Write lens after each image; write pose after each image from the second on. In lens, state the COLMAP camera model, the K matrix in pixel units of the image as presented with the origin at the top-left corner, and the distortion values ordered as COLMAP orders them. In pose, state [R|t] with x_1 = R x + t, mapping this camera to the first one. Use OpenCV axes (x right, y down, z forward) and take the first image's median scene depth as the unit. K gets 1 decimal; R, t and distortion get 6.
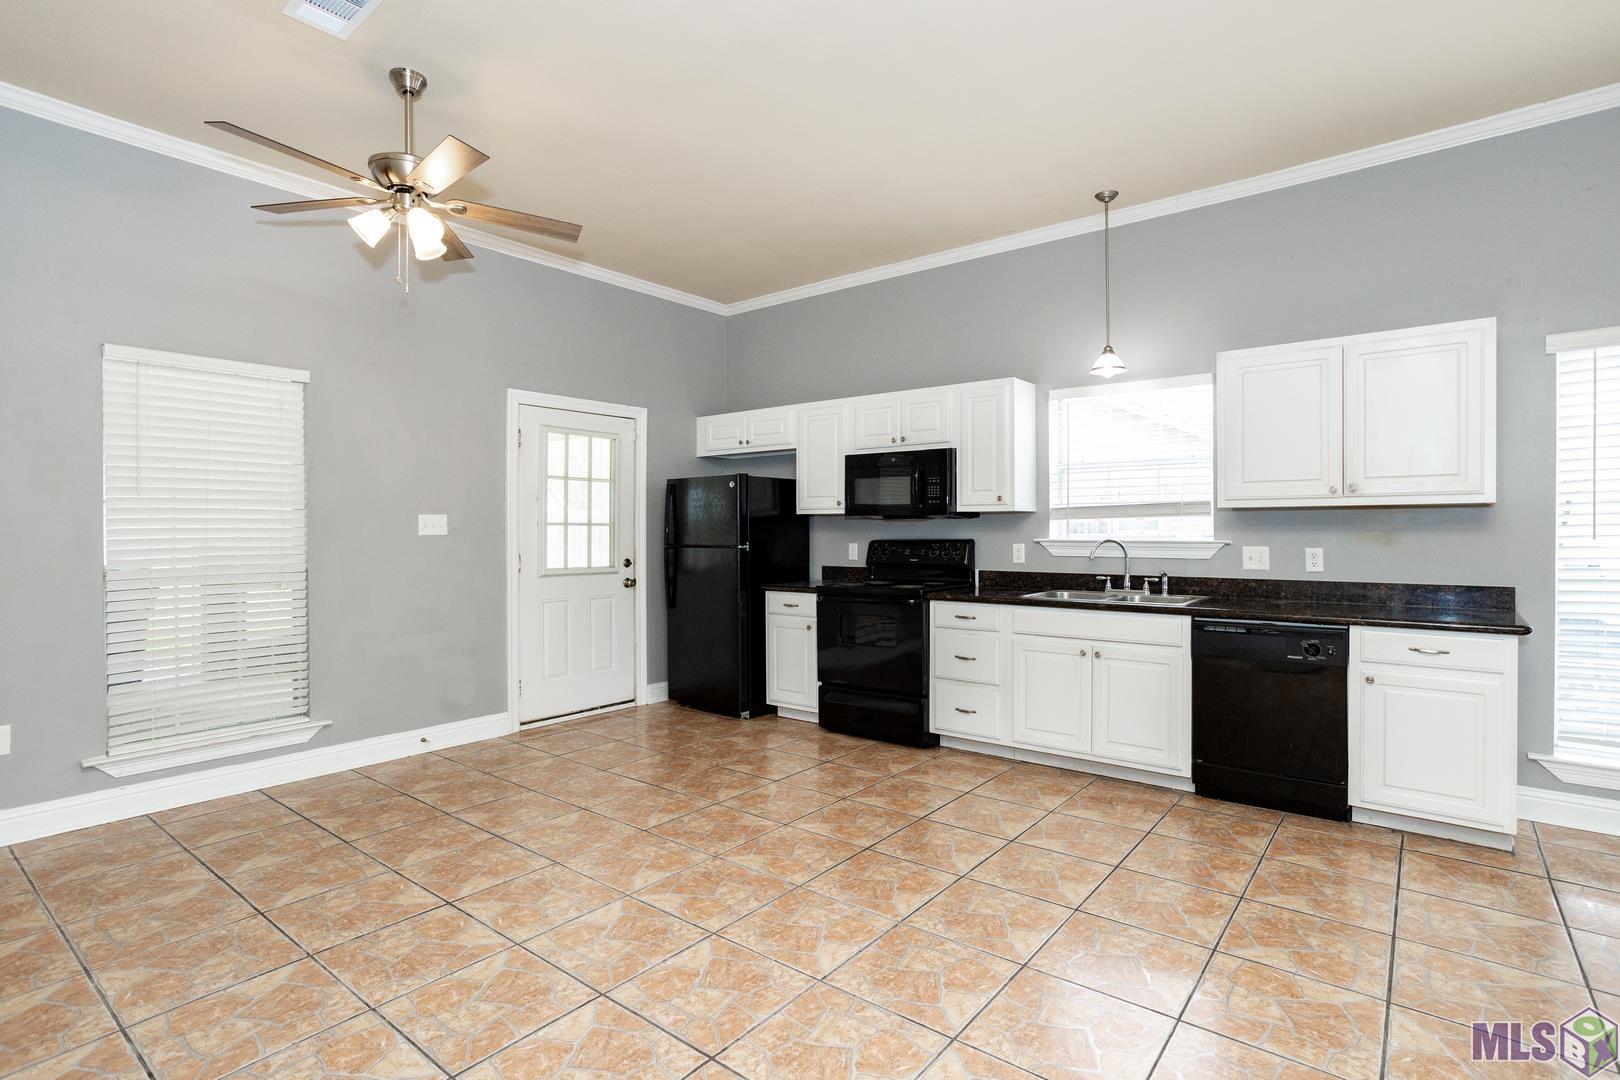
lens RADIAL K [[788.4, 0, 813.2], [0, 788.4, 536.2], [0, 0, 1]] dist [-0.054574, 0.032832]
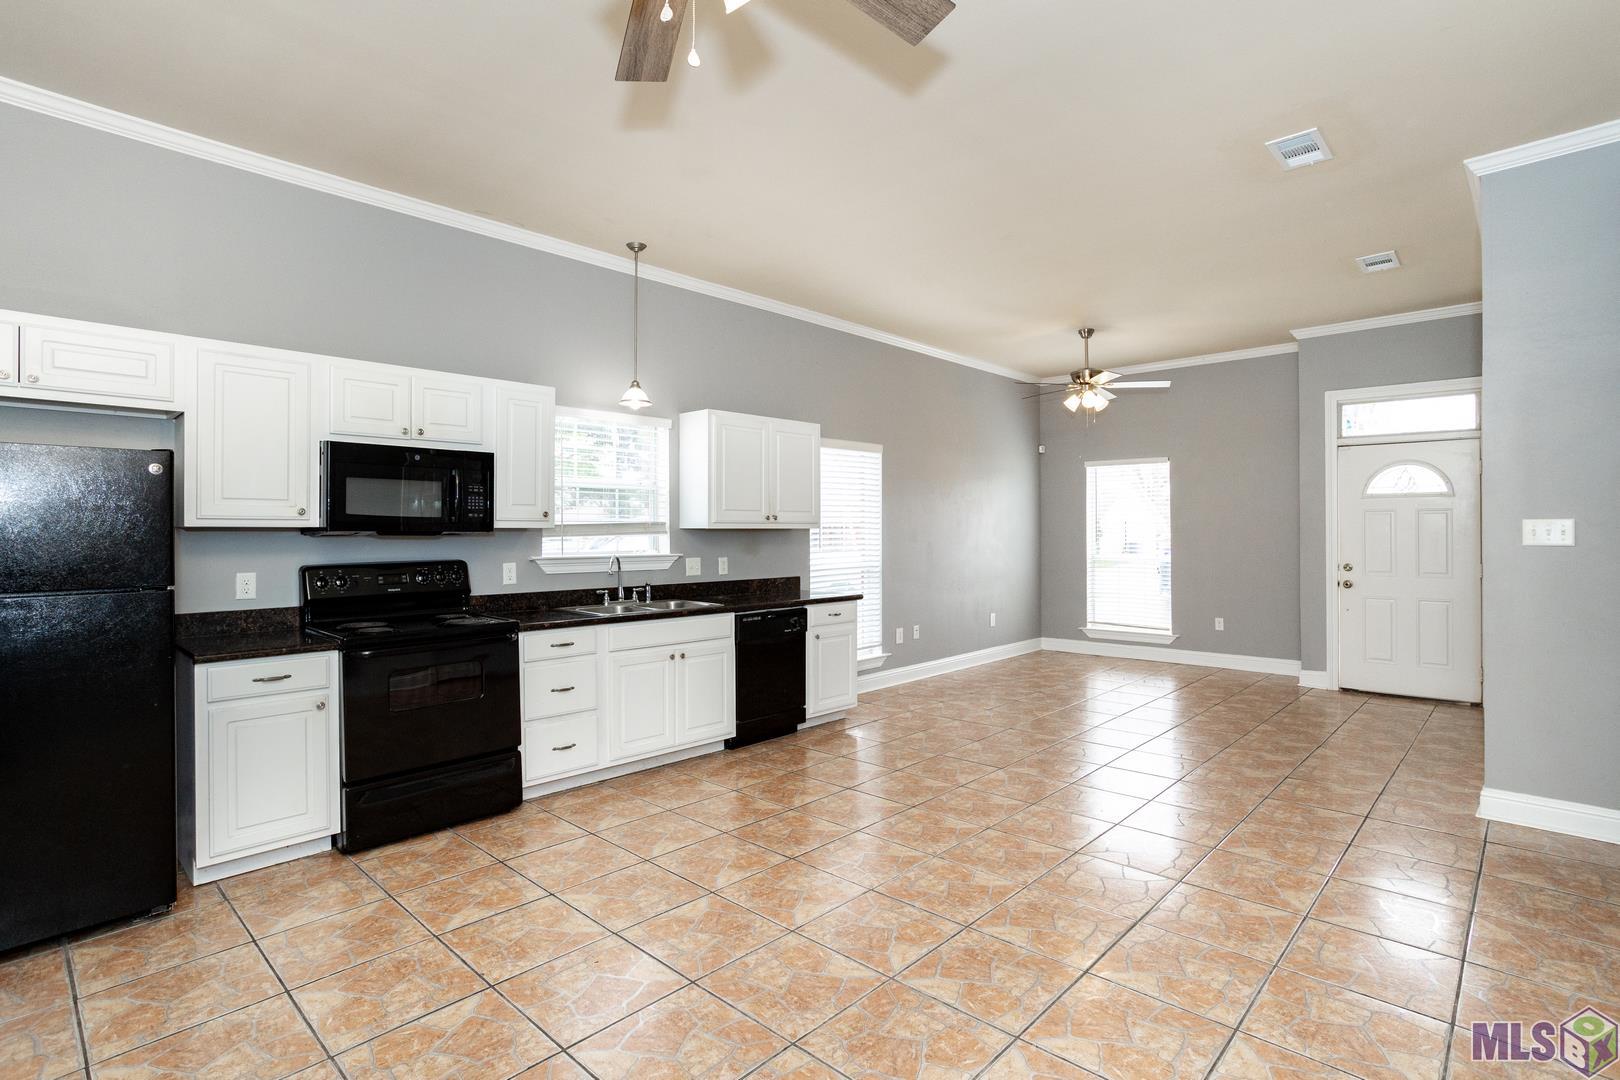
lens RADIAL K [[789.6, 0, 831.7], [0, 789.6, 529.9], [0, 0, 1]] dist [-0.040557, 0.033946]
pose [[0.074809, 0.006999, 0.997173, -0.692645], [0.011324, 0.999905, -0.007867, -0.019573], [-0.997134, 0.011881, 0.074722, 0.619001]]
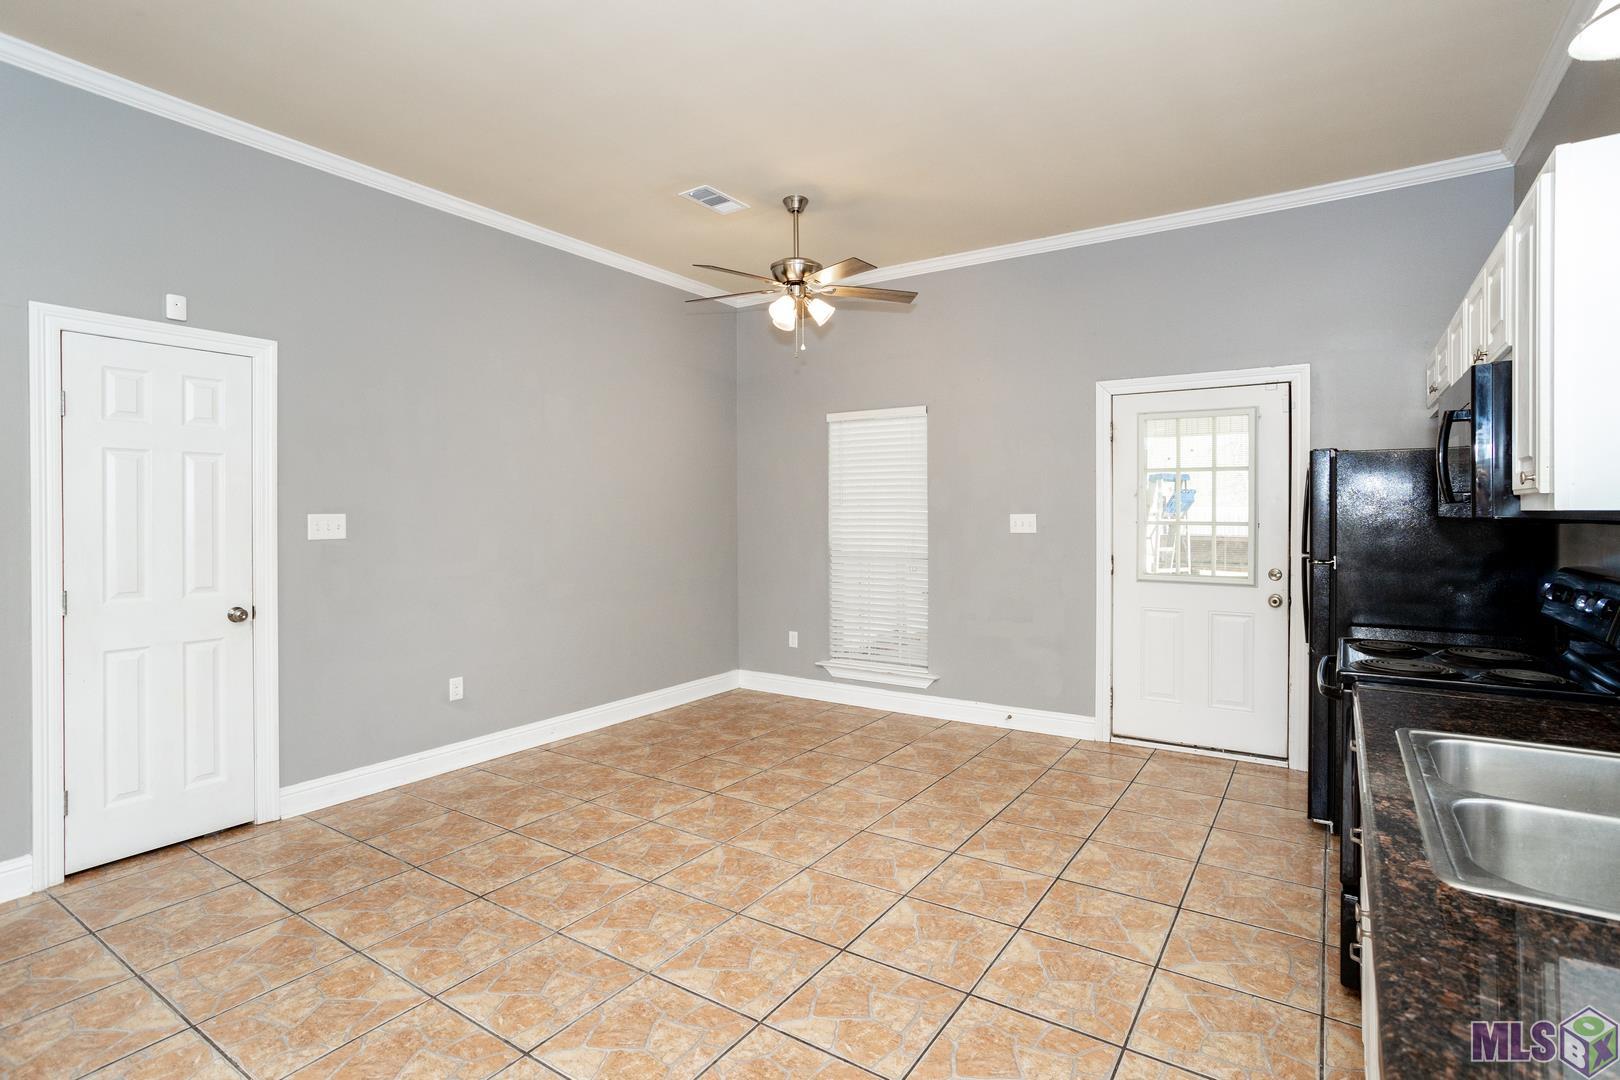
lens RADIAL K [[794.8, 0, 833.1], [0, 794.8, 514.8], [0, 0, 1]] dist [-0.044582, 0.021893]
pose [[0.094359, 0.006738, -0.995515, 0.615025], [-0.005199, 0.999967, 0.006276, -0.033918], [0.995525, 0.004583, 0.094391, 0.654445]]
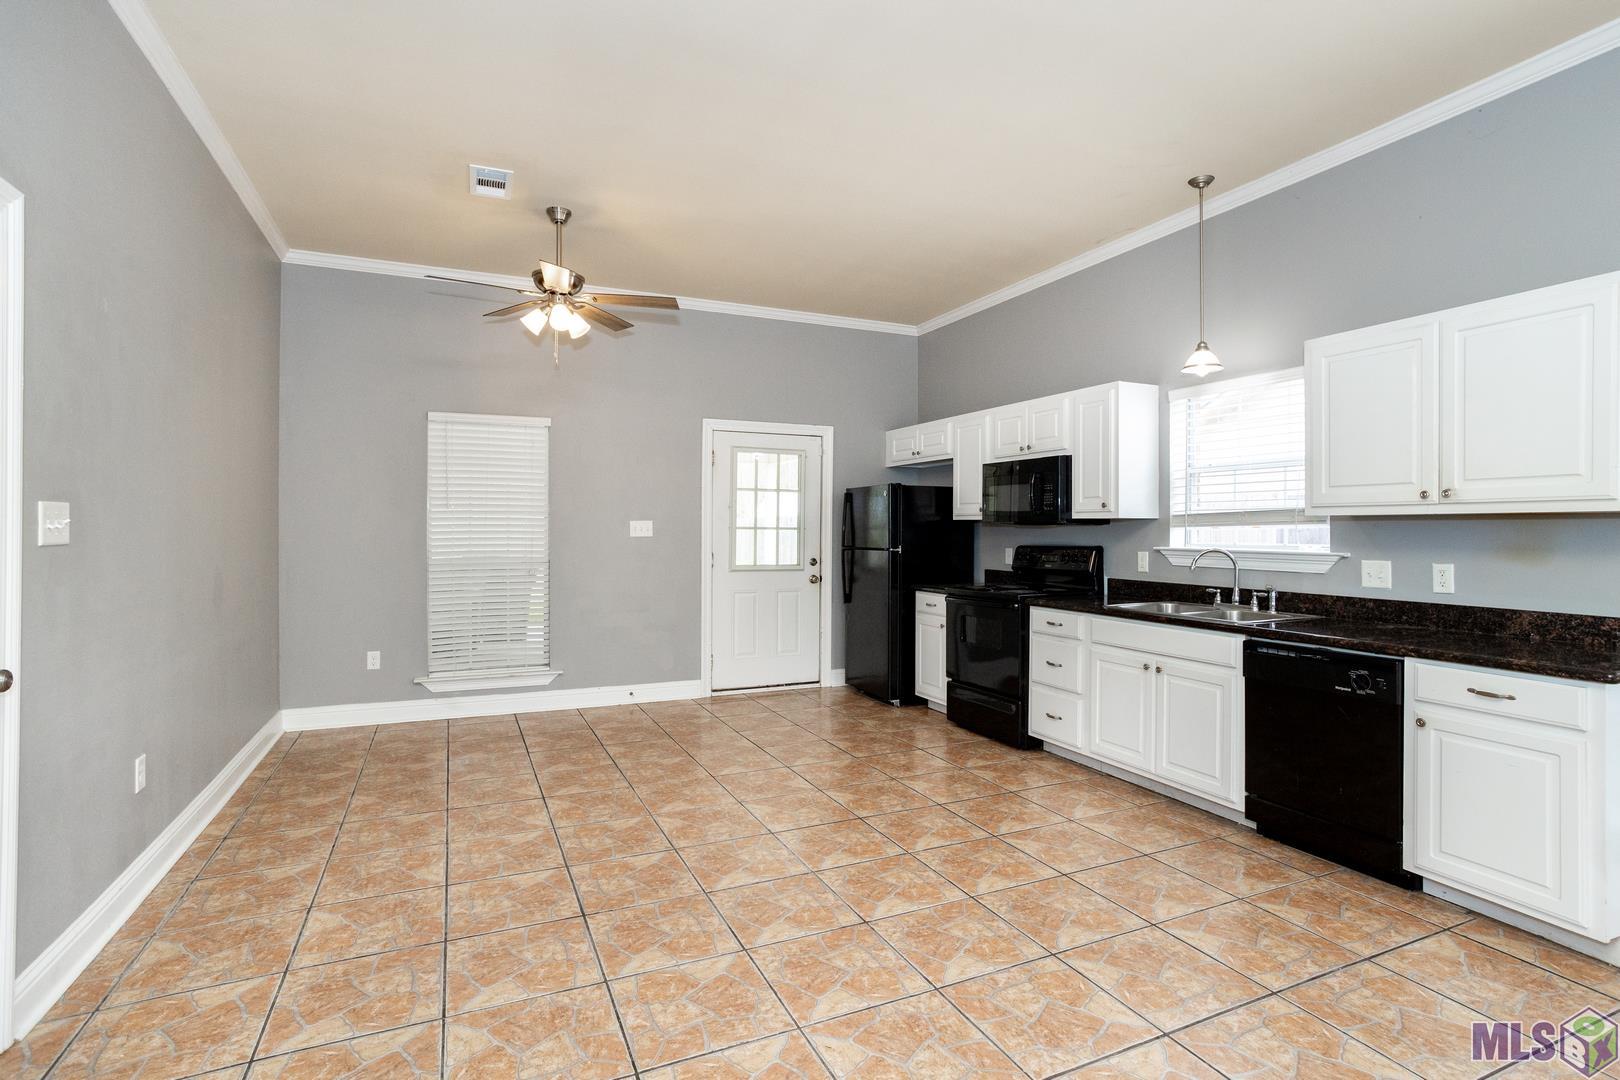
lens RADIAL K [[784.1, 0, 823.9], [0, 784.1, 530.8], [0, 0, 1]] dist [-0.042751, 0.020895]
pose [[0.894634, 0.007599, -0.446734, 0.376186], [-0.010591, 0.999935, -0.004200, -0.008924], [0.446674, 0.008489, 0.894657, -0.029023]]
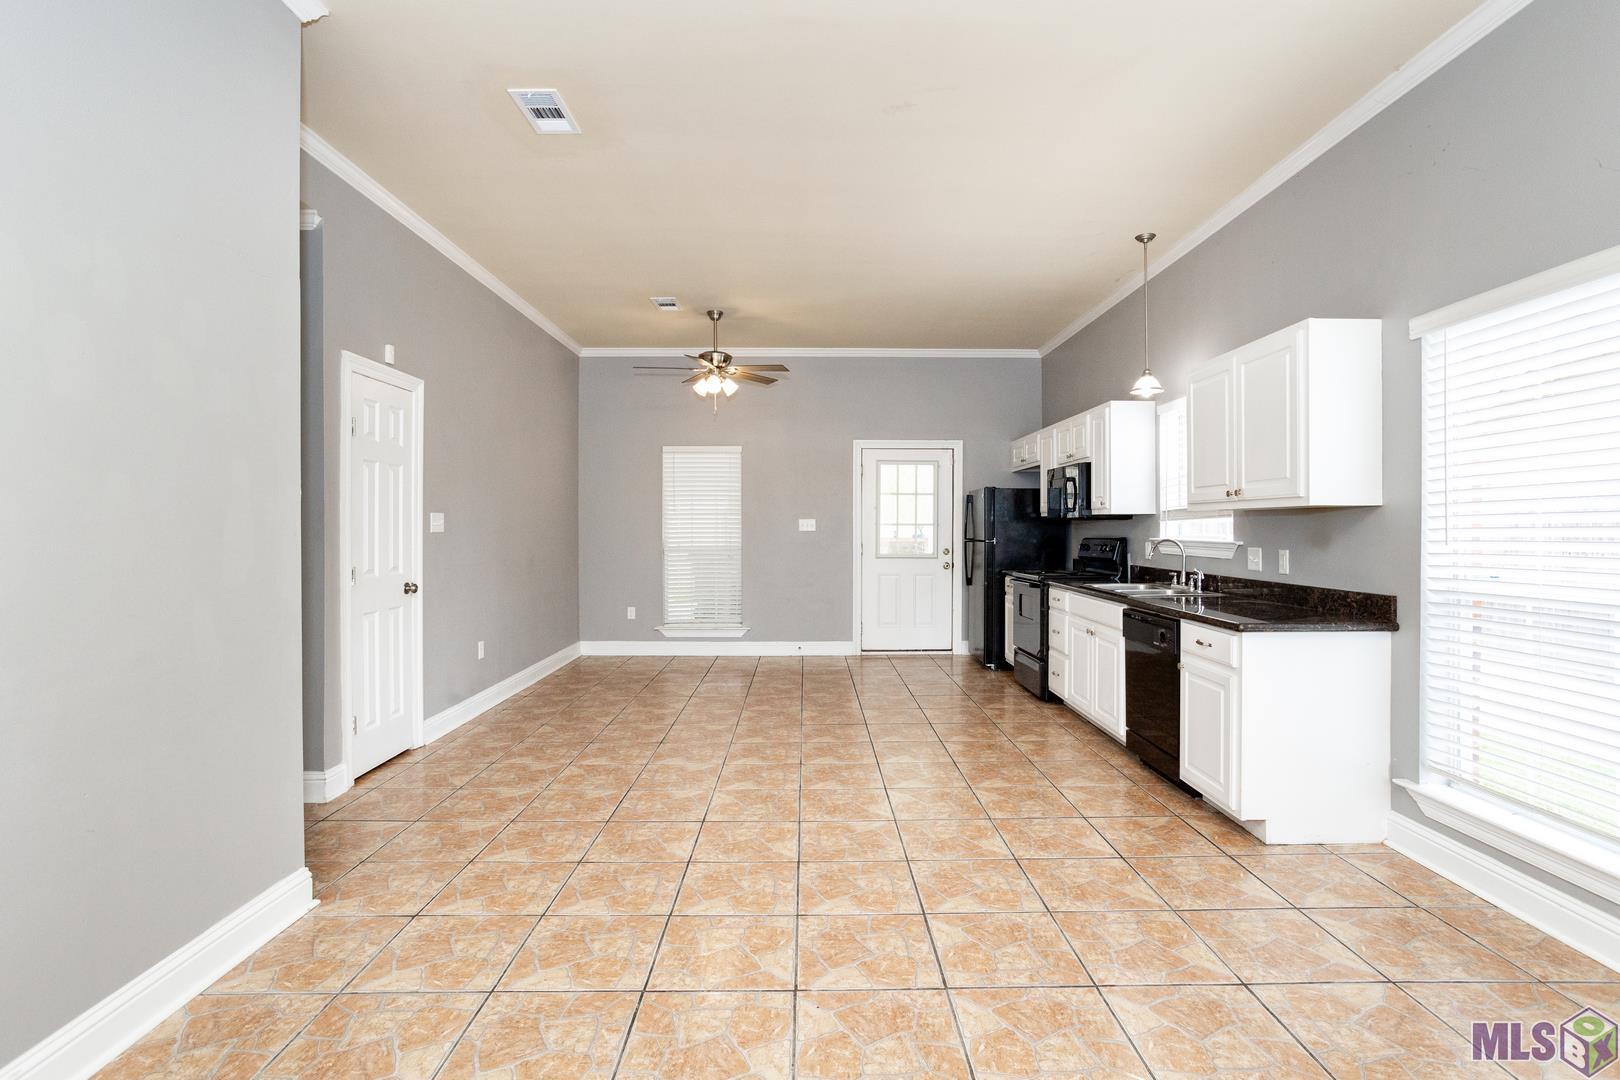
lens RADIAL K [[789.6, 0, 831.7], [0, 789.6, 529.9], [0, 0, 1]] dist [-0.040557, 0.033946]
pose [[0.637792, 0.005914, -0.770186, 0.936322], [-0.007894, 0.999968, 0.001141, -0.006534], [0.770168, 0.005352, 0.637819, -0.081647]]
